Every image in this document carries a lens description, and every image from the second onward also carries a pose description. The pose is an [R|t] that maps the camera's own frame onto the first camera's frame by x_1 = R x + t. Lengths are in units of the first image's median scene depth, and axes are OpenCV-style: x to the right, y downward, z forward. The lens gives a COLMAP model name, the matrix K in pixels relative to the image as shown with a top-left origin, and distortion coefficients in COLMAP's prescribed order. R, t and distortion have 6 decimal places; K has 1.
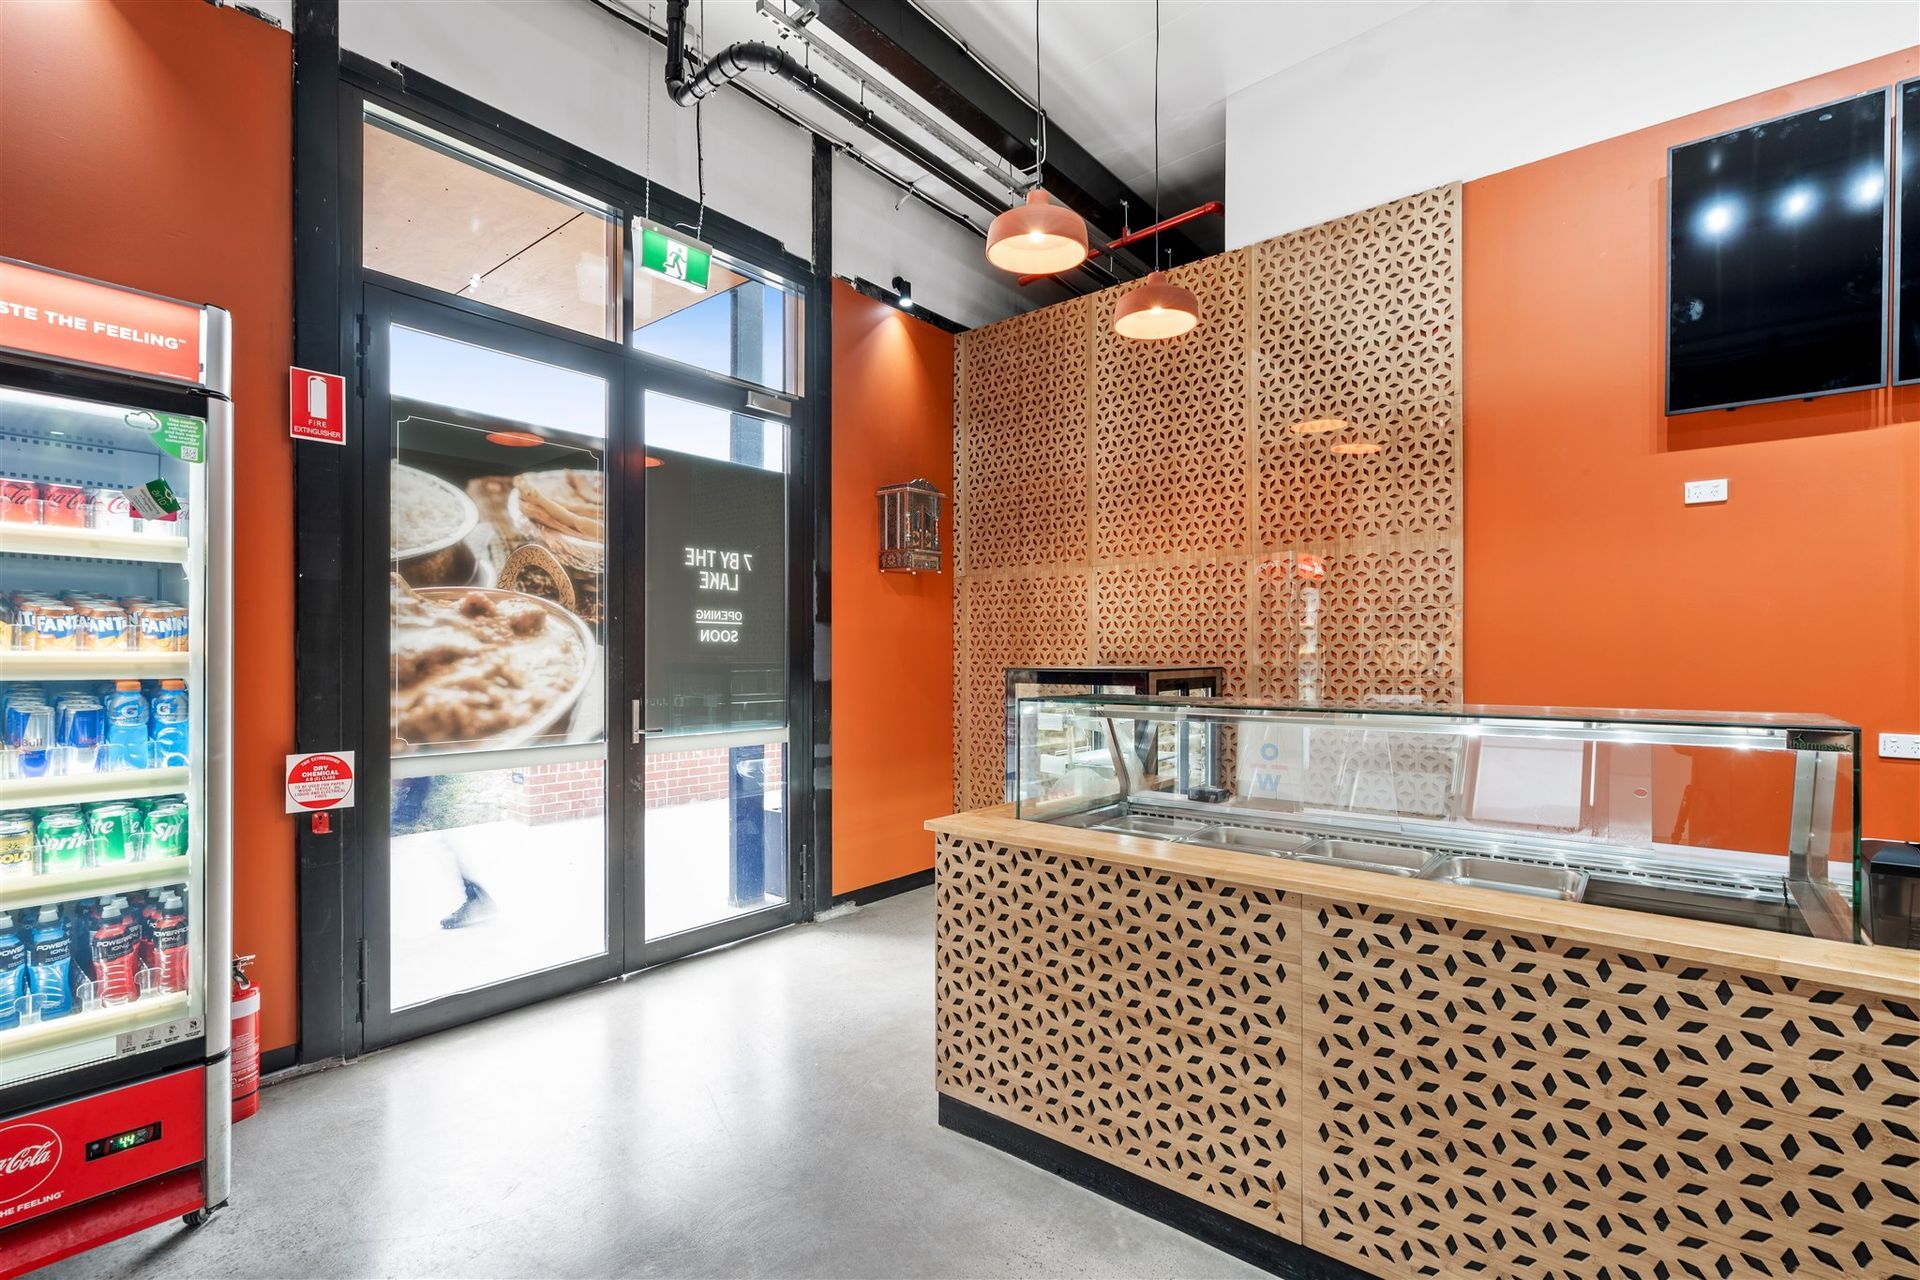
lens RADIAL K [[868.3, 0, 957.2], [0, 868.3, 653.3], [0, 0, 1]] dist [-0.005237, 0.000023]
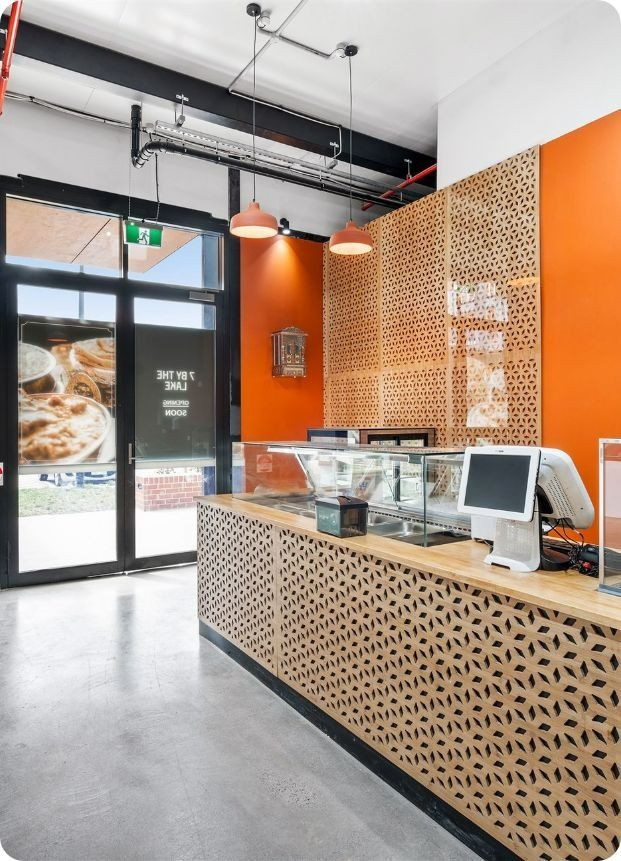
lens RADIAL K [[583.5, 0, 311.5], [0, 583.5, 419.6], [0, 0, 1]] dist [-0.005811, -0.001128]
pose [[0.953027, -0.004911, -0.302844, 0.433621], [0.005249, 0.999986, 0.000300, -0.002638], [0.302838, -0.001875, 0.953040, -0.205960]]
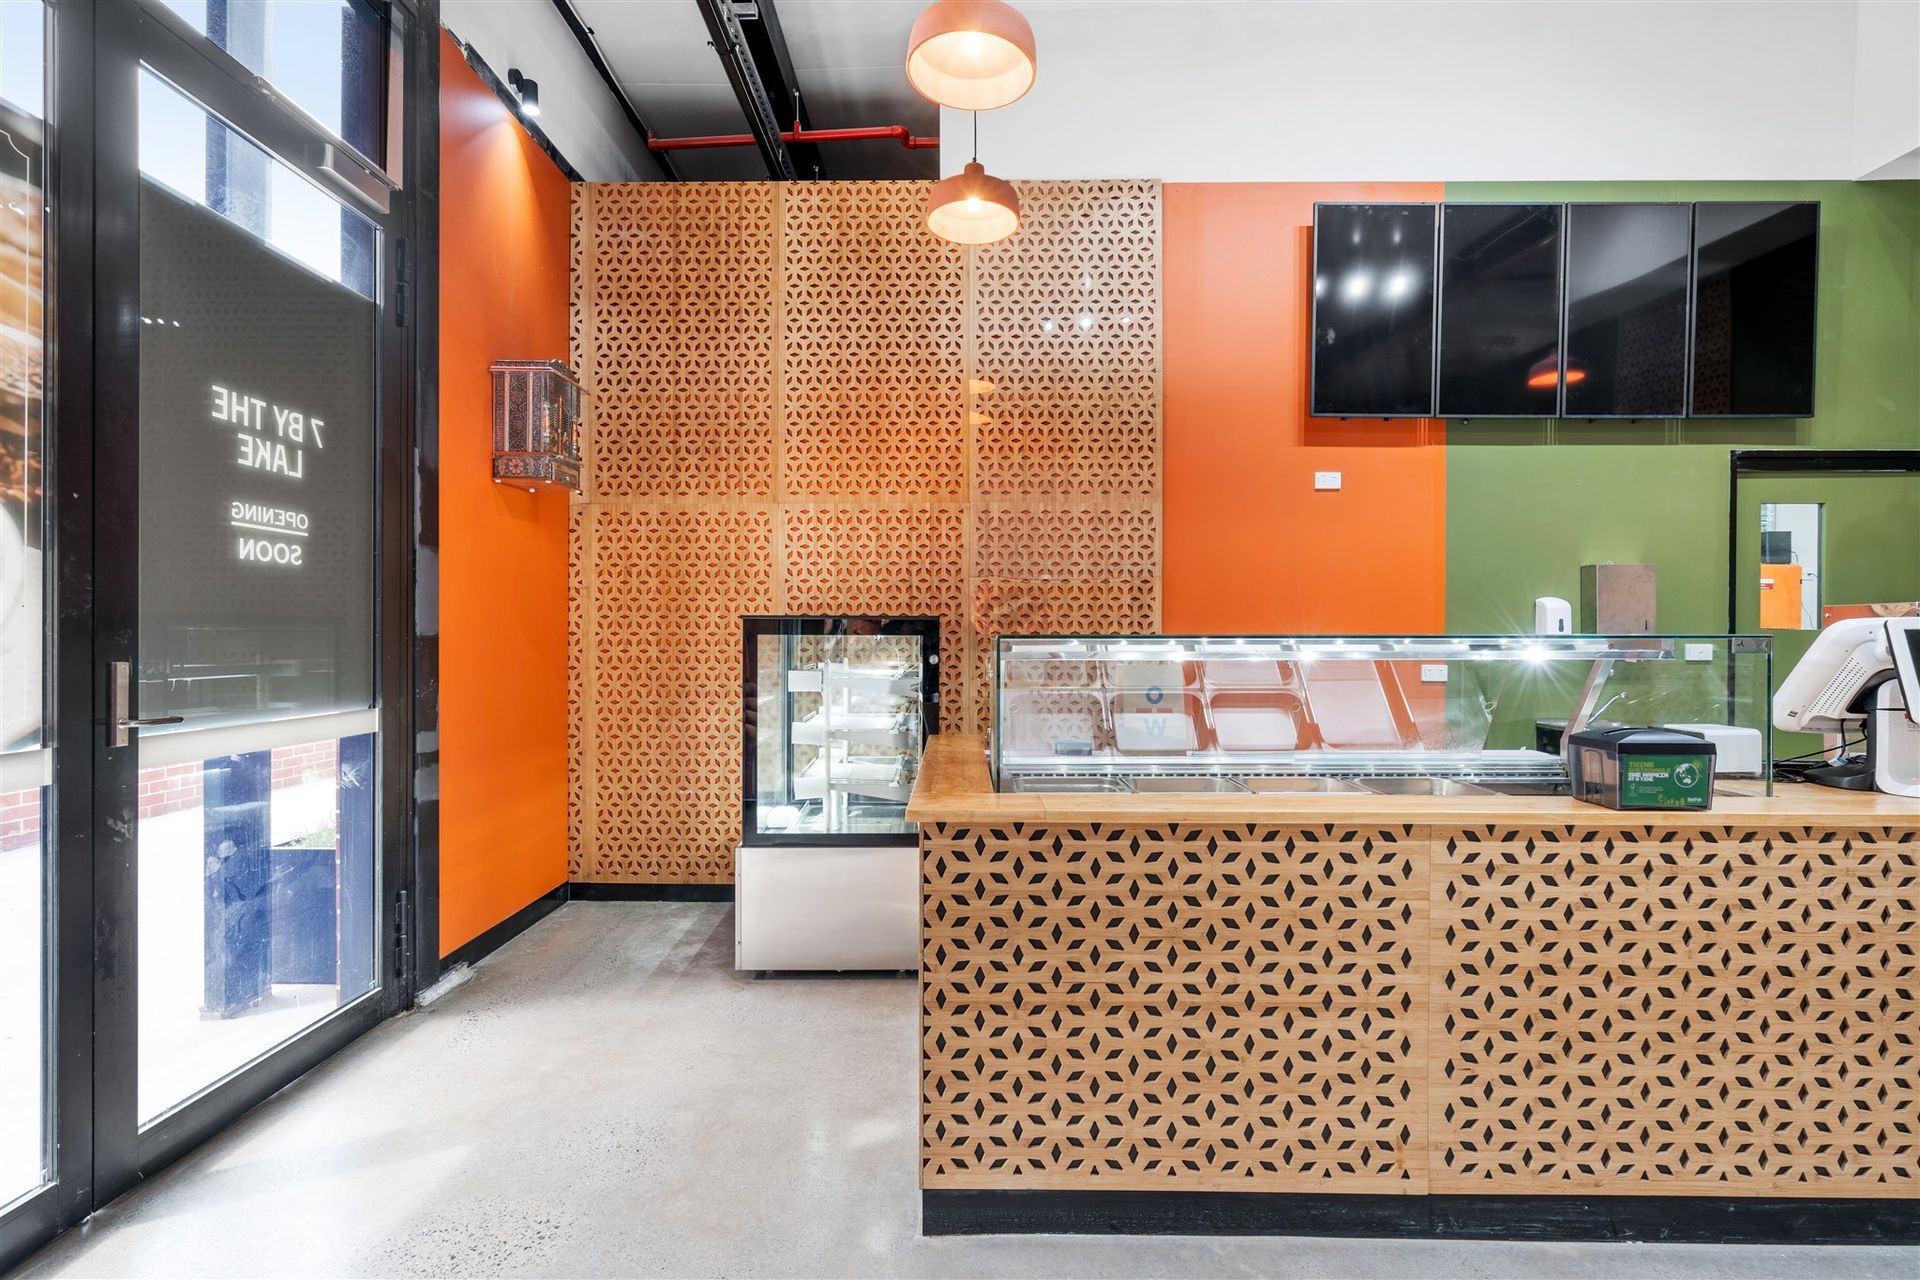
lens RADIAL K [[855.6, 0, 953.9], [0, 855.6, 637.4], [0, 0, 1]] dist [-0.005505, 0.001046]
pose [[0.779932, 0.000063, 0.625865, -0.267435], [-0.003292, 0.999987, 0.004001, 0.031731], [-0.625856, -0.005181, 0.779921, 0.270096]]
